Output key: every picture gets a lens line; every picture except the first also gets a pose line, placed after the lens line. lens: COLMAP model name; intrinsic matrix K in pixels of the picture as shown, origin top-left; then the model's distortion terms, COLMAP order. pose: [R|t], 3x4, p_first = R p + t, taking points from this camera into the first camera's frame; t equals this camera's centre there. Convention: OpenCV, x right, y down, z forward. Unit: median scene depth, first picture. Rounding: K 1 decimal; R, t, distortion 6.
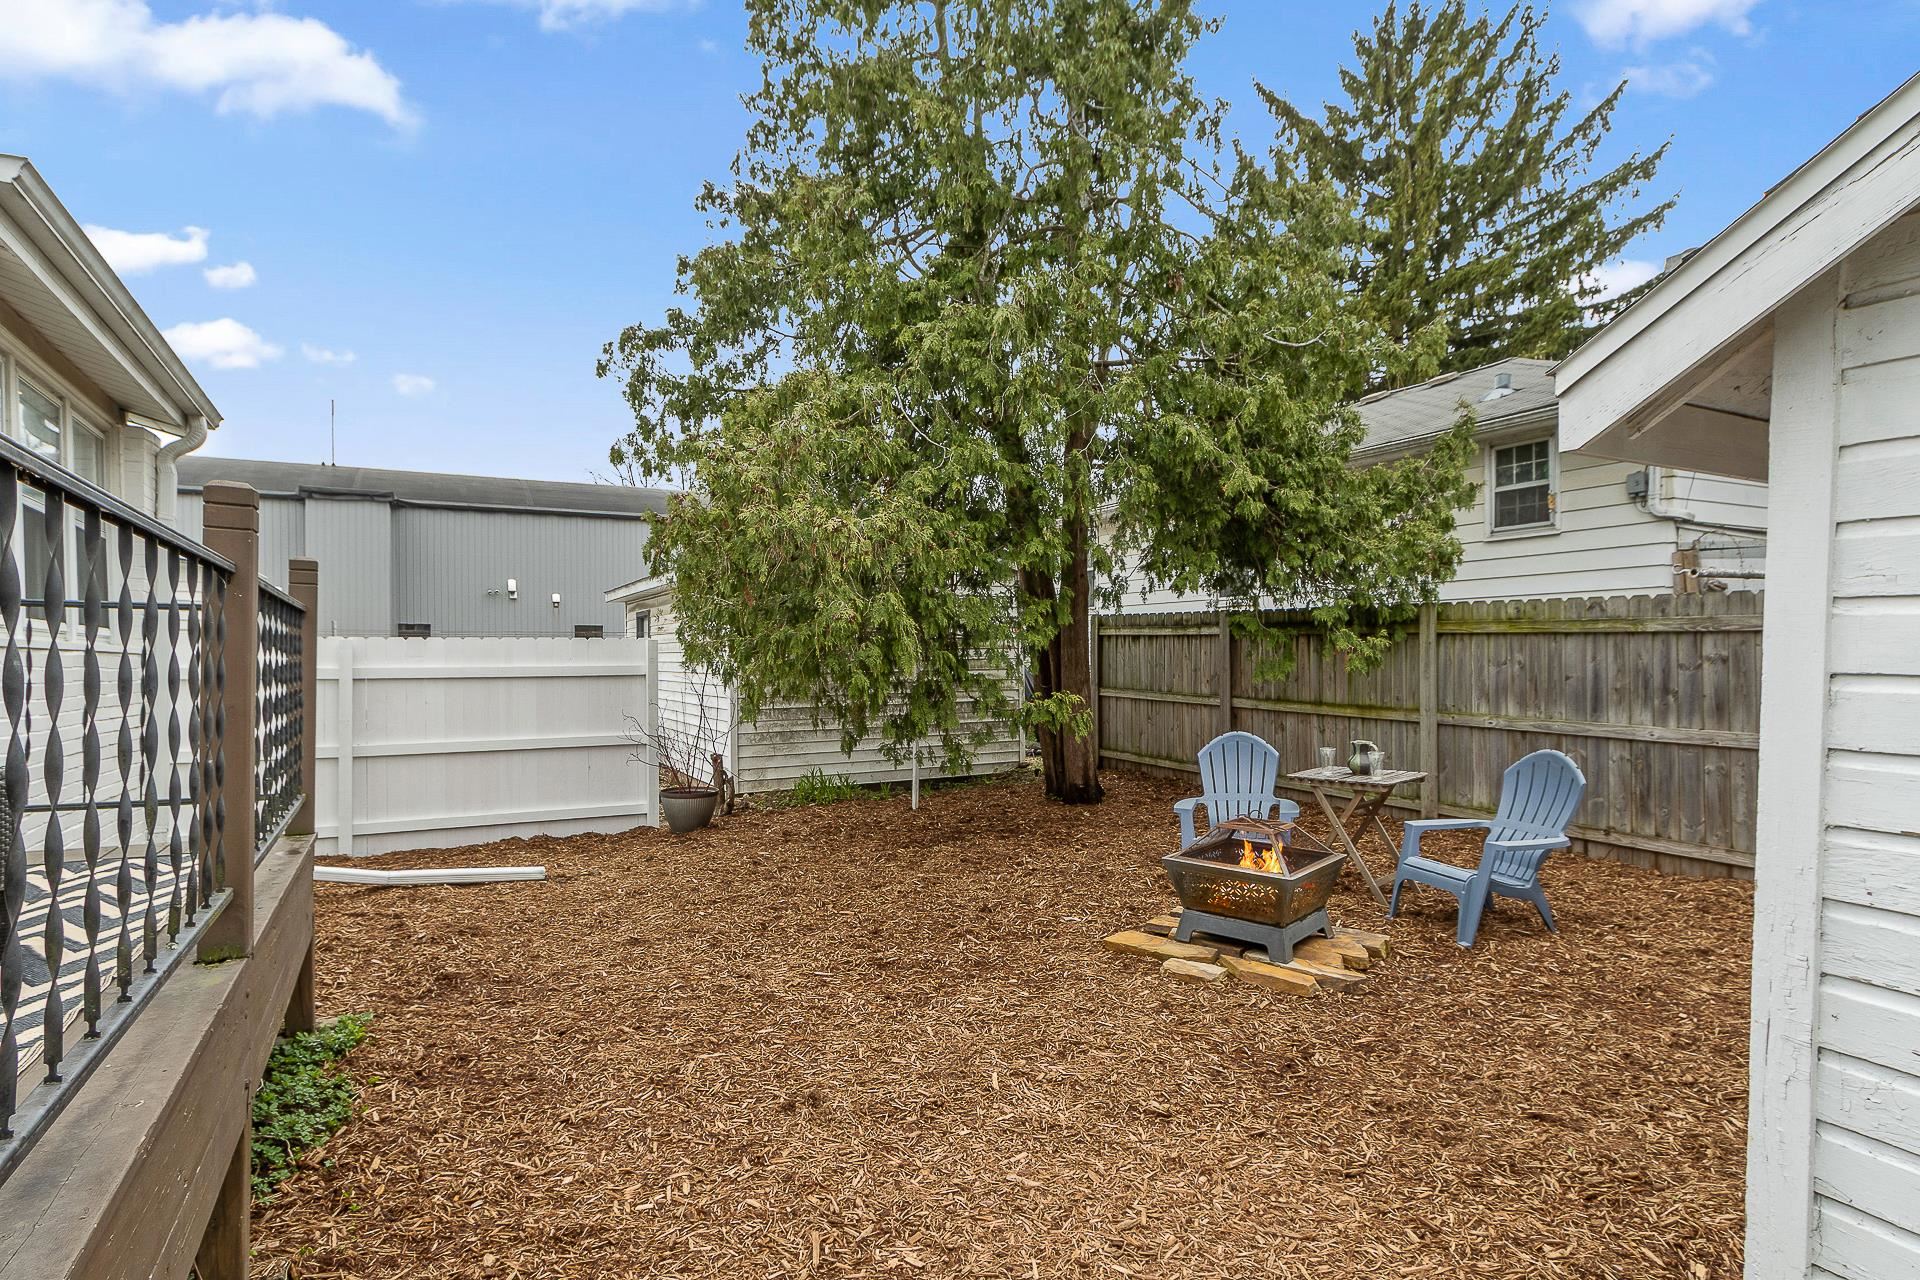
lens RADIAL K [[991.0, 0, 953.1], [0, 991.0, 657.4], [0, 0, 1]] dist [0.002657, 0.000449]
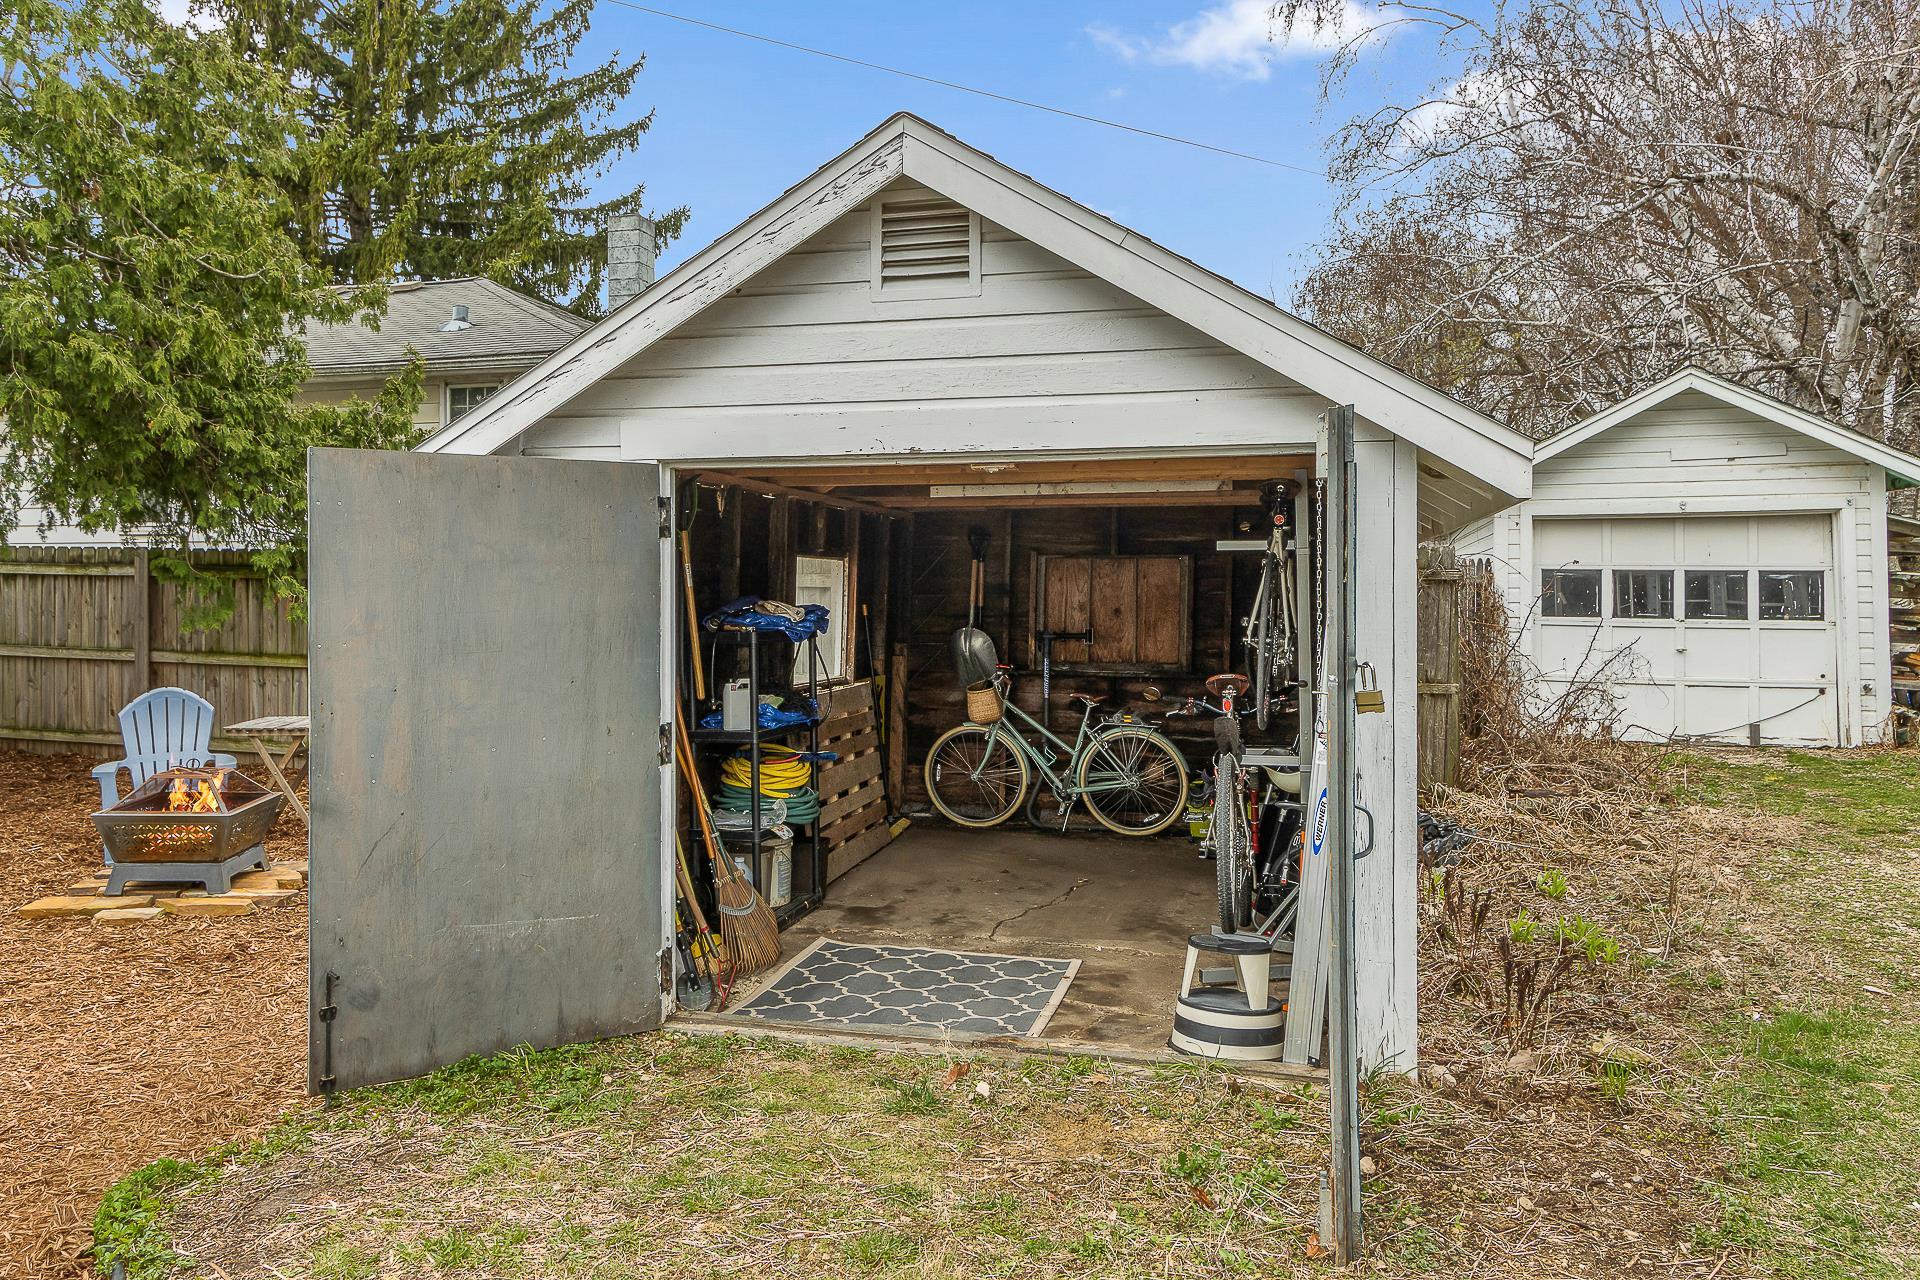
lens RADIAL K [[1343.9, 0, 925.7], [0, 1343.9, 585.1], [0, 0, 1]] dist [0.003680, 0.001609]
pose [[0.688344, 0.003928, 0.725374, -0.120901], [-0.002193, 0.999992, -0.003334, -0.016436], [-0.725381, 0.000705, 0.688347, -0.336701]]
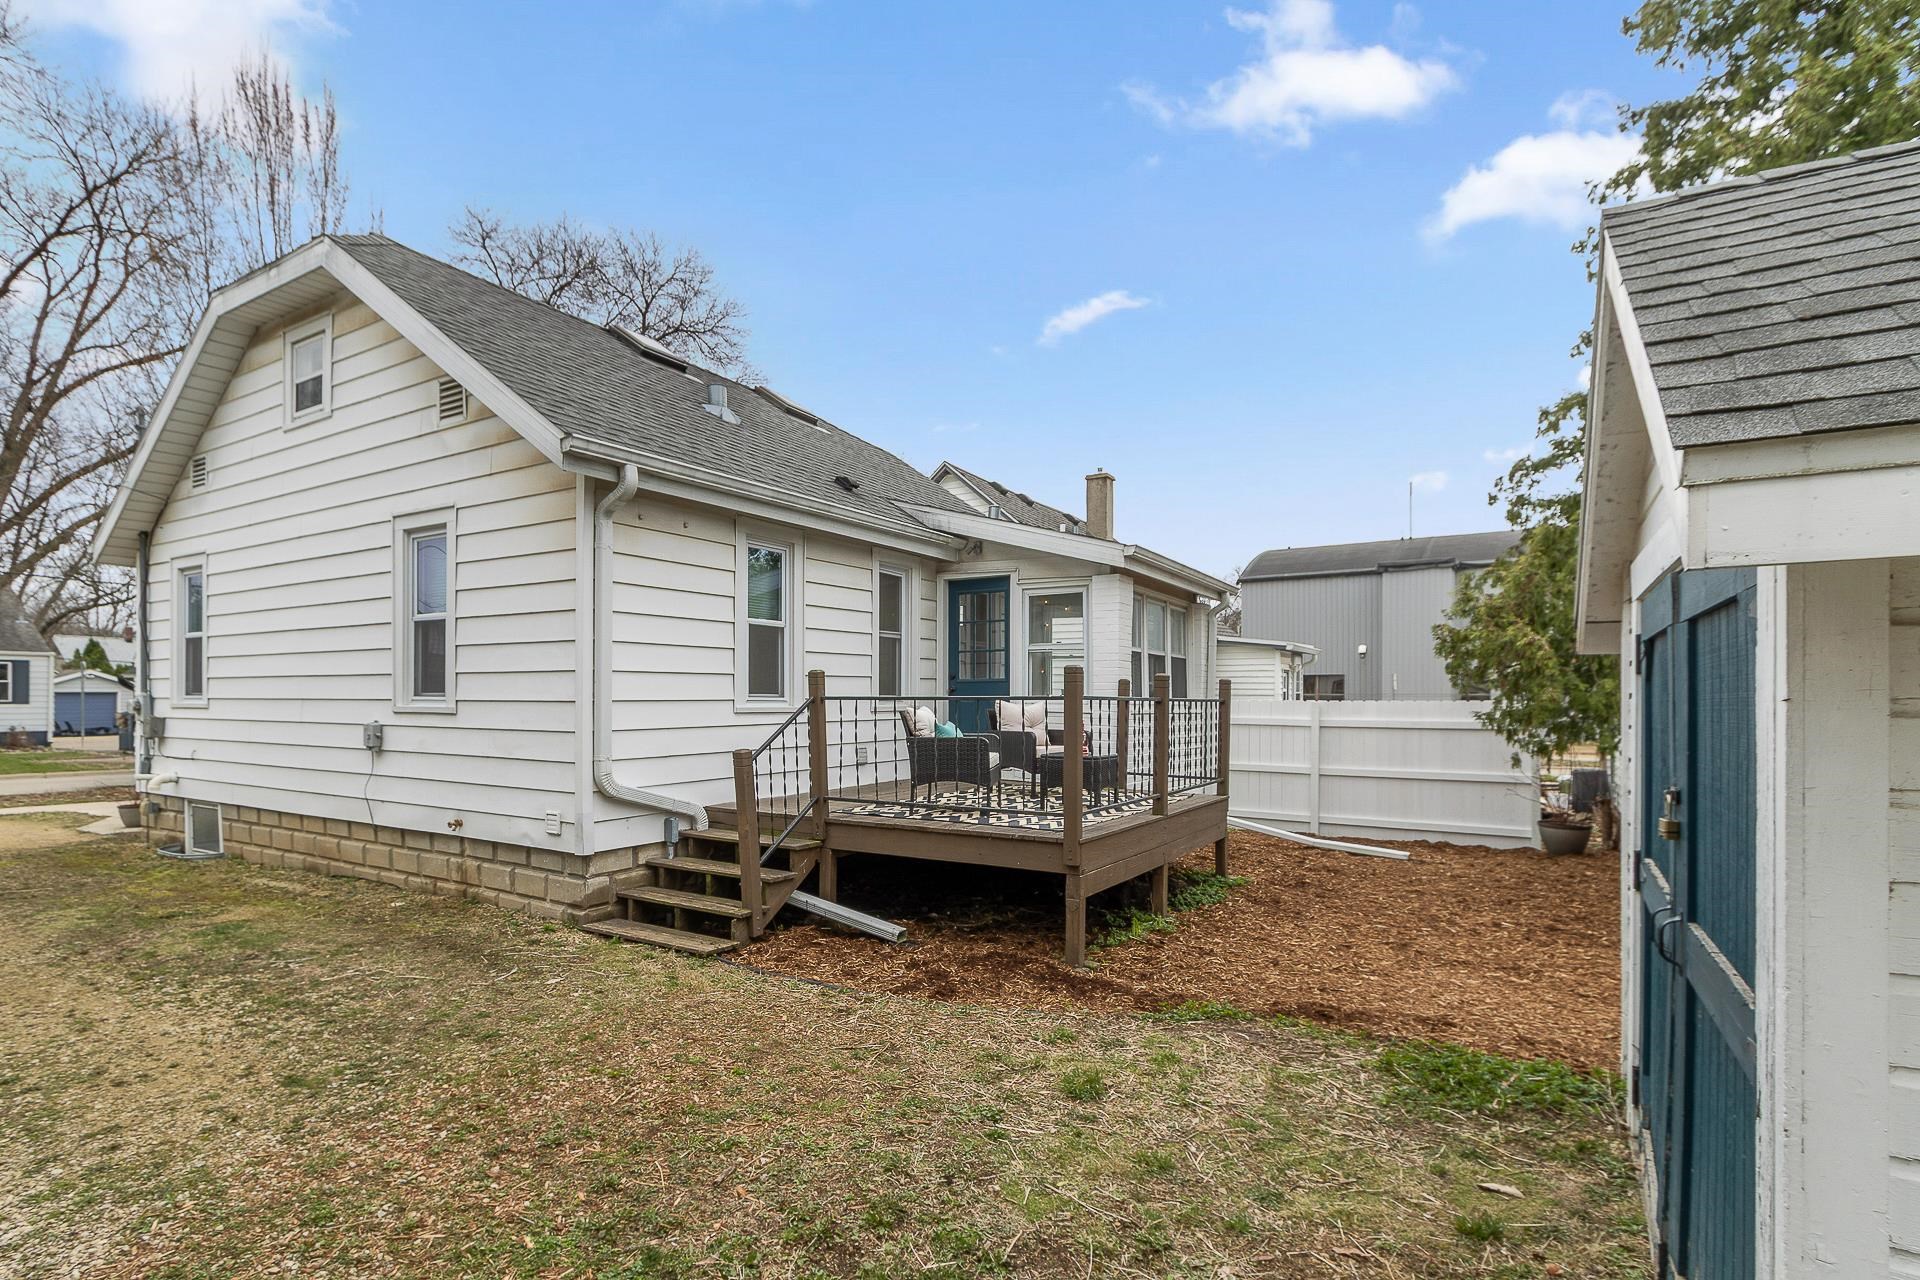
lens RADIAL K [[962.5, 0, 917.9], [0, 962.5, 705.2], [0, 0, 1]] dist [-0.000158, 0.001569]
pose [[0.489511, 0.010053, -0.871939, 0.454960], [-0.004131, 0.999949, 0.009210, -0.025323], [0.871987, -0.000906, 0.489528, -0.350191]]
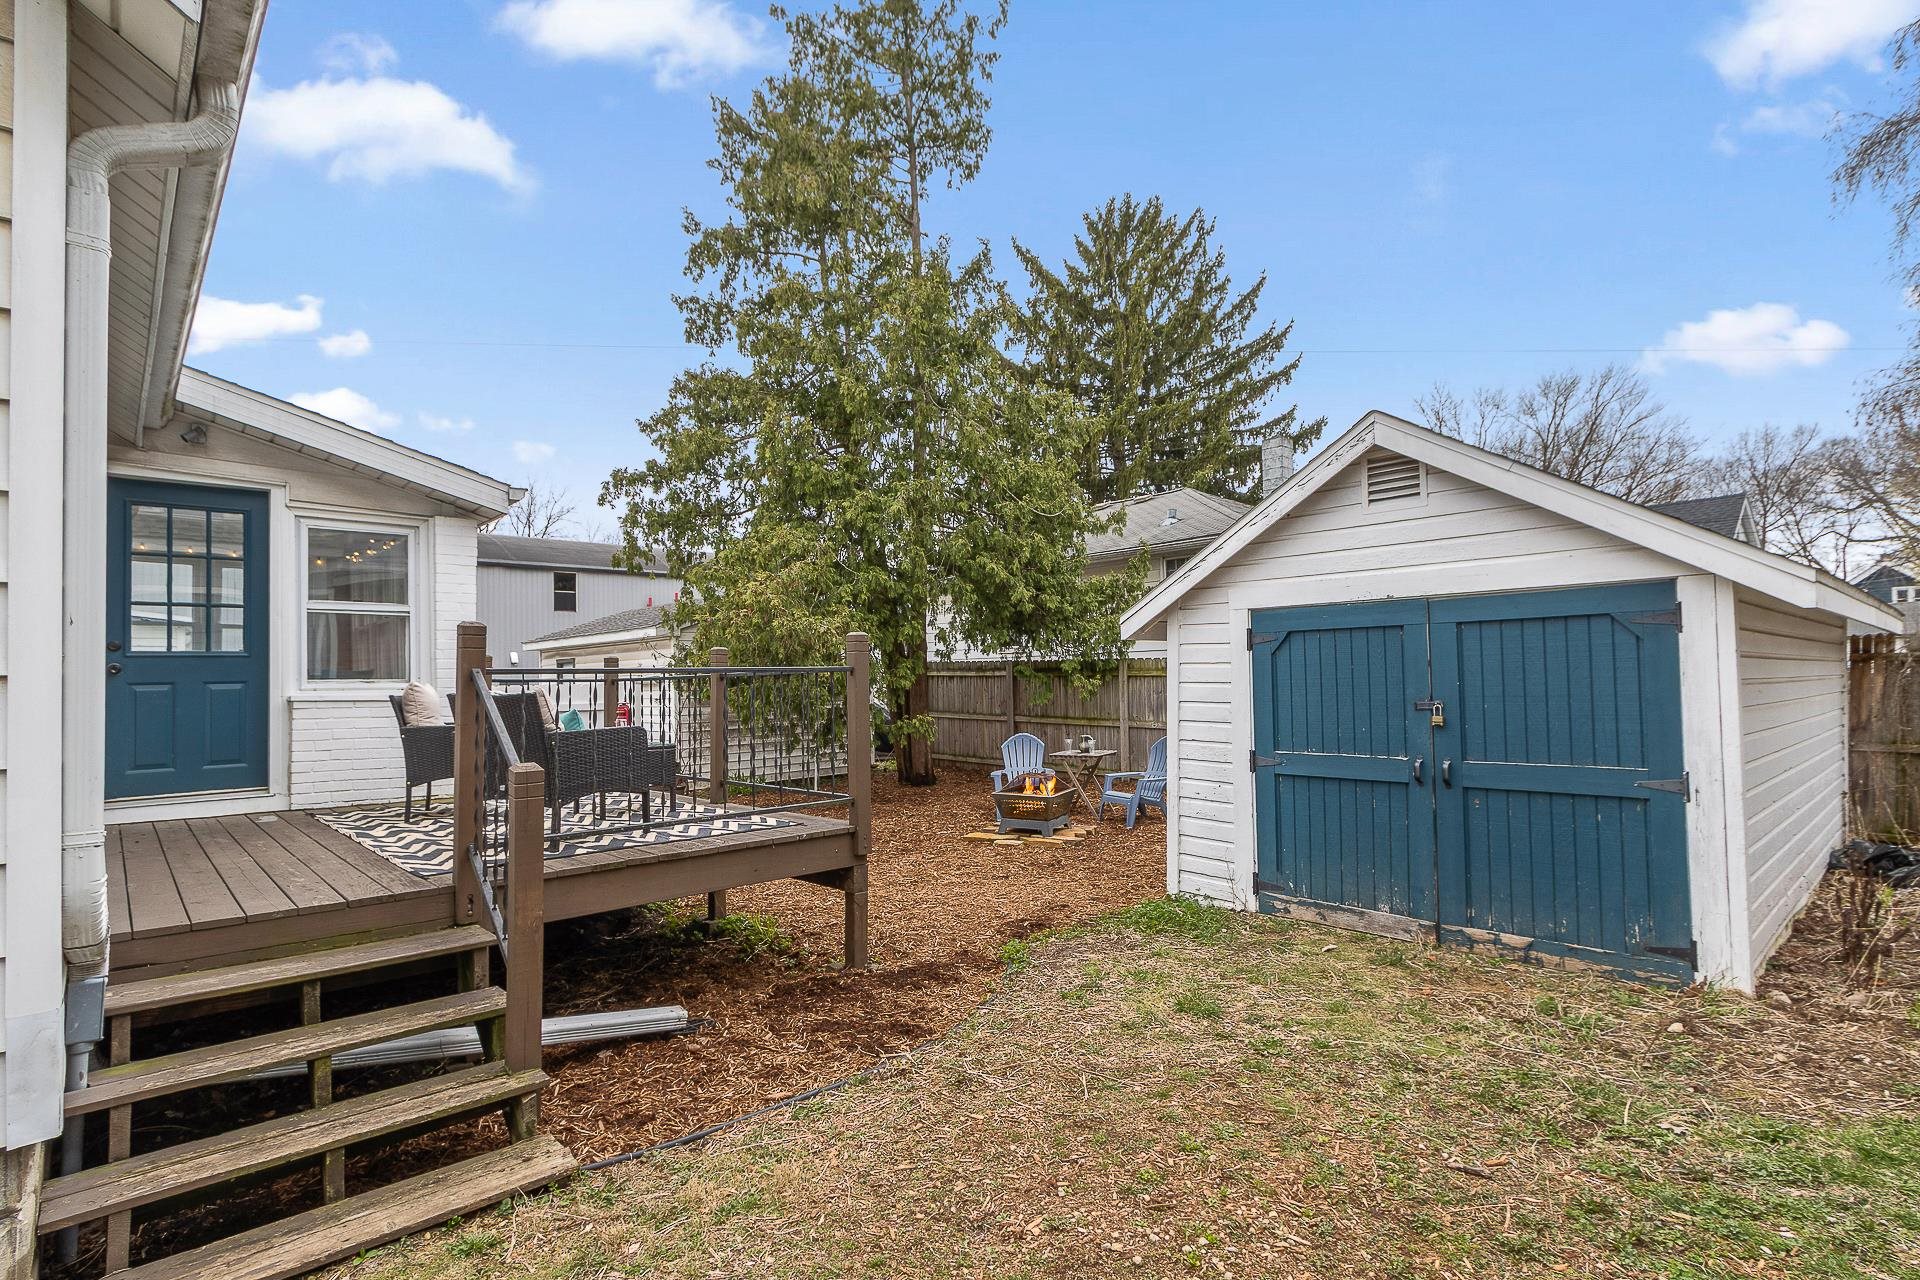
lens RADIAL K [[925.4, 0, 999.4], [0, 925.4, 651.2], [0, 0, 1]] dist [-0.002282, -0.000598]
pose [[0.962234, -0.004422, 0.272189, -0.179928], [0.014191, 0.999323, -0.033932, -0.015268], [-0.271854, 0.036513, 0.961645, -0.523503]]
